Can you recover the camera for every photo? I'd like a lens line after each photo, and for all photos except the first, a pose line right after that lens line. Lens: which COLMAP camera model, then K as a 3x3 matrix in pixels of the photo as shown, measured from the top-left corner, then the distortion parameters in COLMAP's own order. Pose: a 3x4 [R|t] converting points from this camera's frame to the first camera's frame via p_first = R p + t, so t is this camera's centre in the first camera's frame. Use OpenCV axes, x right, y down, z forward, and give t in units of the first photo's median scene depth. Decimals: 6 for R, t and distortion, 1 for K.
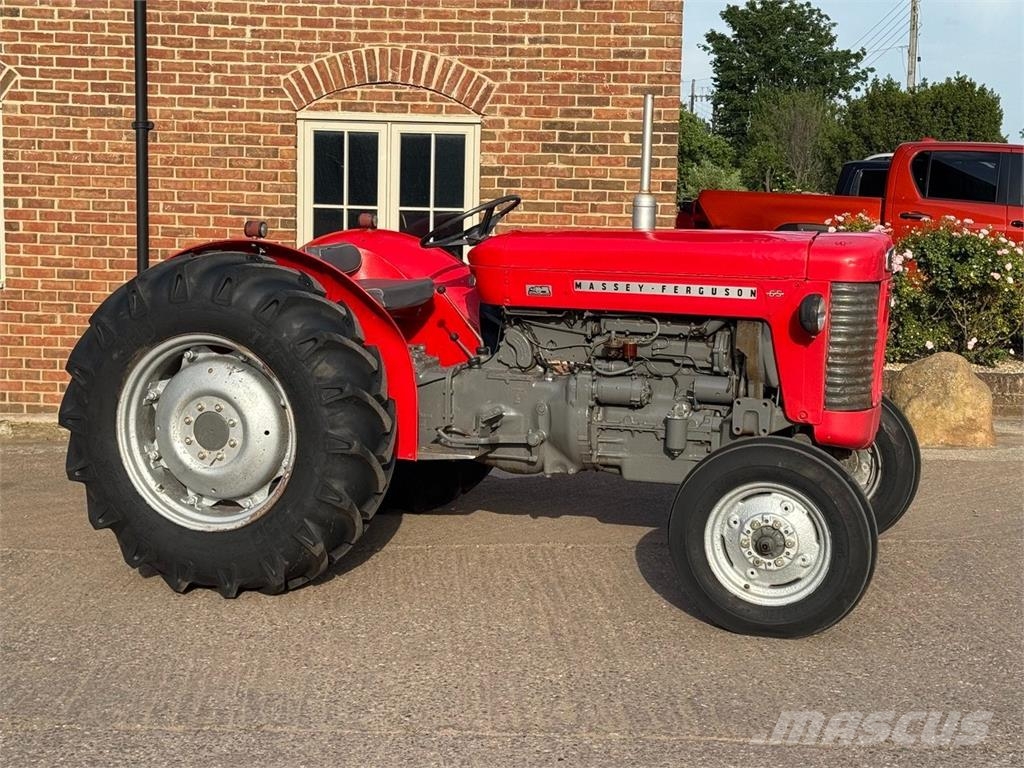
lens RADIAL K [[1654.4, 0, 512.0], [0, 1654.4, 384.0], [0, 0, 1]] dist [0.175354, -0.257163]
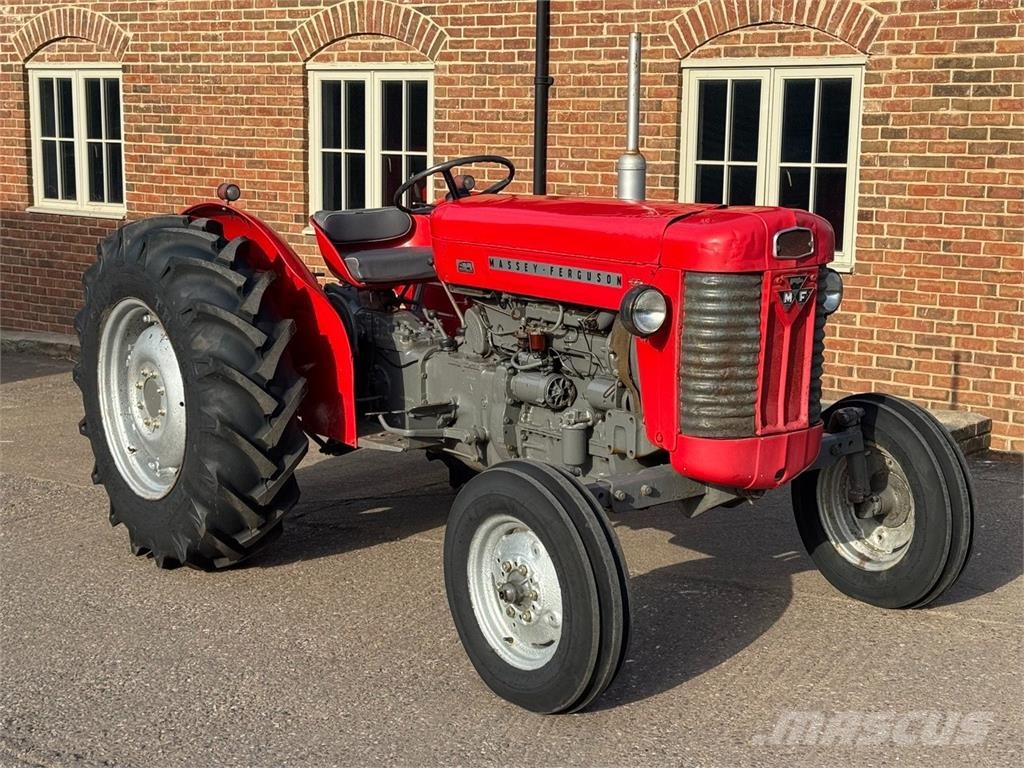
lens RADIAL K [[1645.6, 0, 499.5], [0, 1645.6, 386.3], [0, 0, 1]] dist [0.182301, -0.290105]
pose [[0.827334, 0.076664, -0.556454, 0.314684], [-0.058252, 0.997011, 0.050752, -0.023526], [0.558681, -0.009574, 0.829327, 0.176640]]
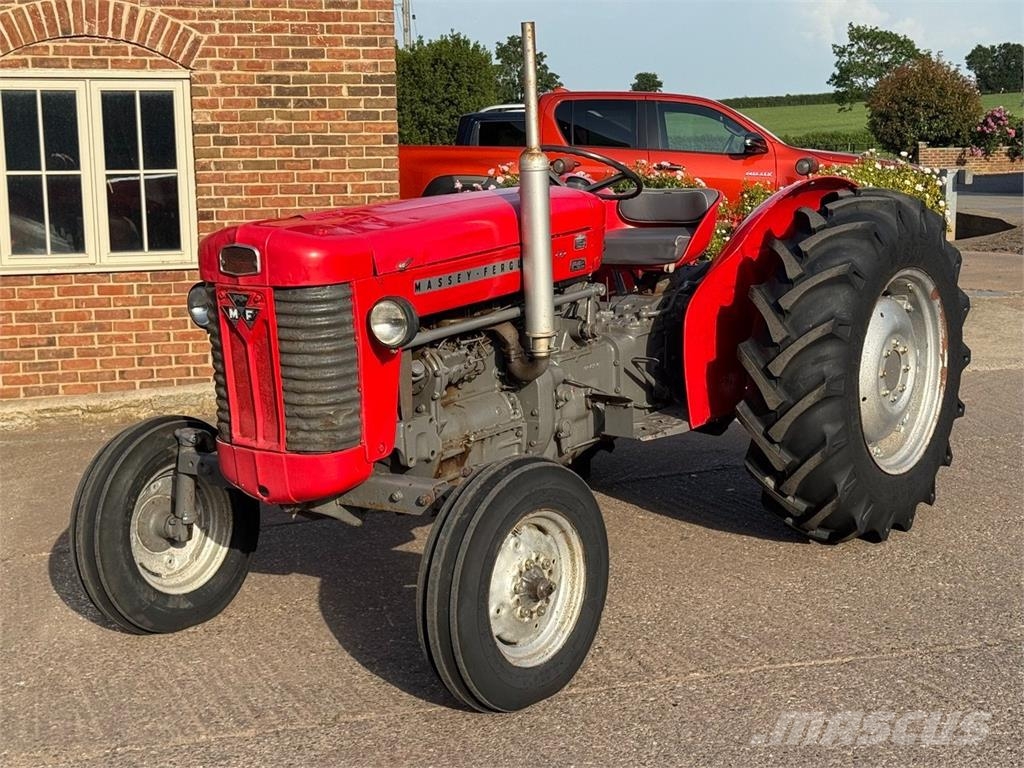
lens RADIAL K [[1654.4, 0, 512.0], [0, 1654.4, 384.0], [0, 0, 1]] dist [0.175354, -0.257163]
pose [[0.947670, -0.082310, 0.308457, -0.151975], [0.075201, 0.996558, 0.034886, -0.003240], [-0.310267, -0.009865, 0.950598, 0.037677]]
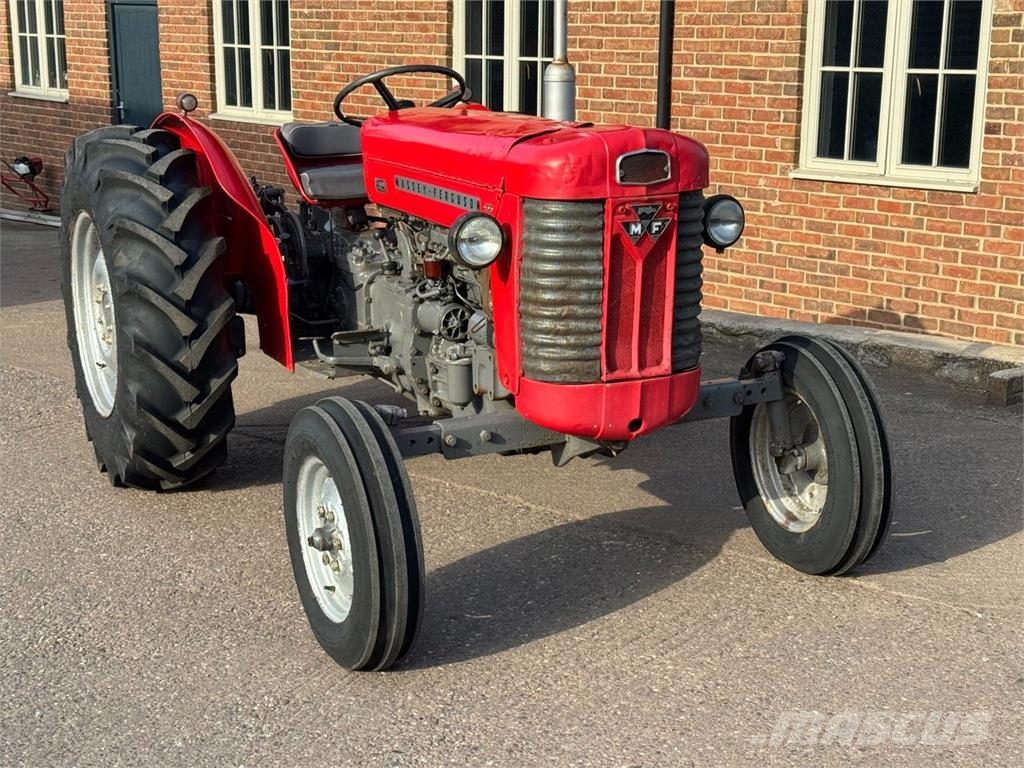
lens RADIAL K [[1645.6, 0, 499.5], [0, 1645.6, 386.3], [0, 0, 1]] dist [0.182301, -0.290105]
pose [[0.697519, 0.137832, -0.703186, 0.390009], [-0.074469, 0.989956, 0.120173, -0.036843], [0.712687, -0.031457, 0.700777, 0.284678]]
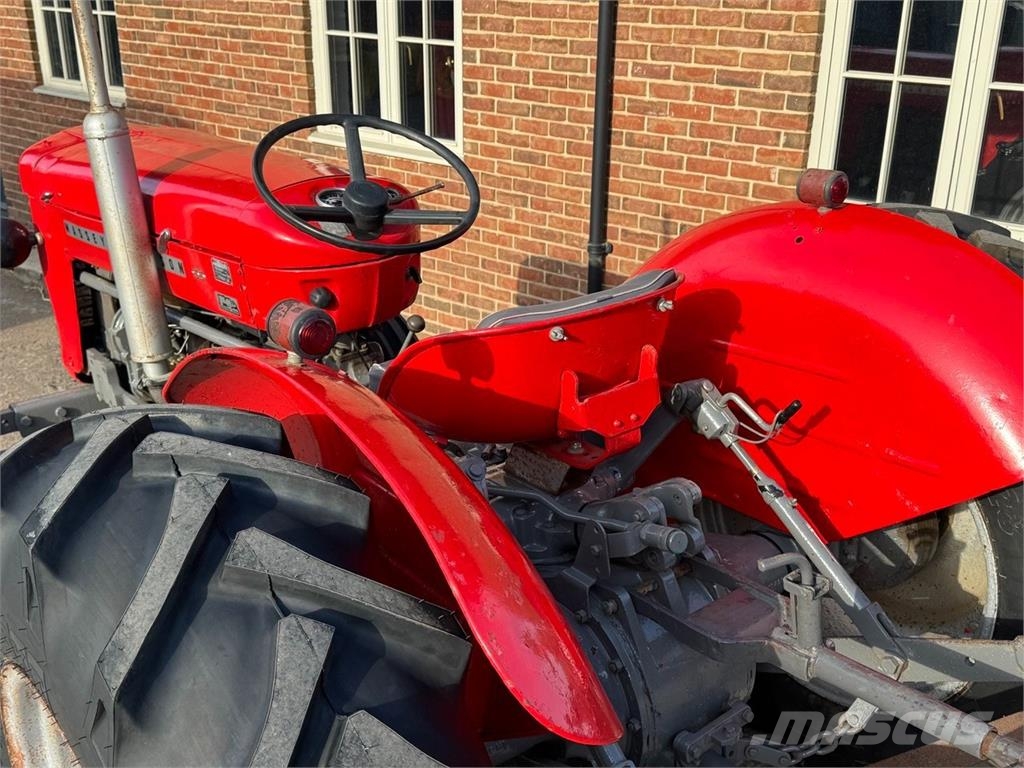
lens RADIAL K [[1080.3, 0, 517.8], [0, 1080.3, 386.3], [0, 0, 1]] dist [0.200830, -0.453960]
pose [[0.802236, 0.204189, -0.561003, 0.033802], [-0.064638, 0.963876, 0.258390, -0.094466], [0.593498, -0.171027, 0.786454, 0.599618]]
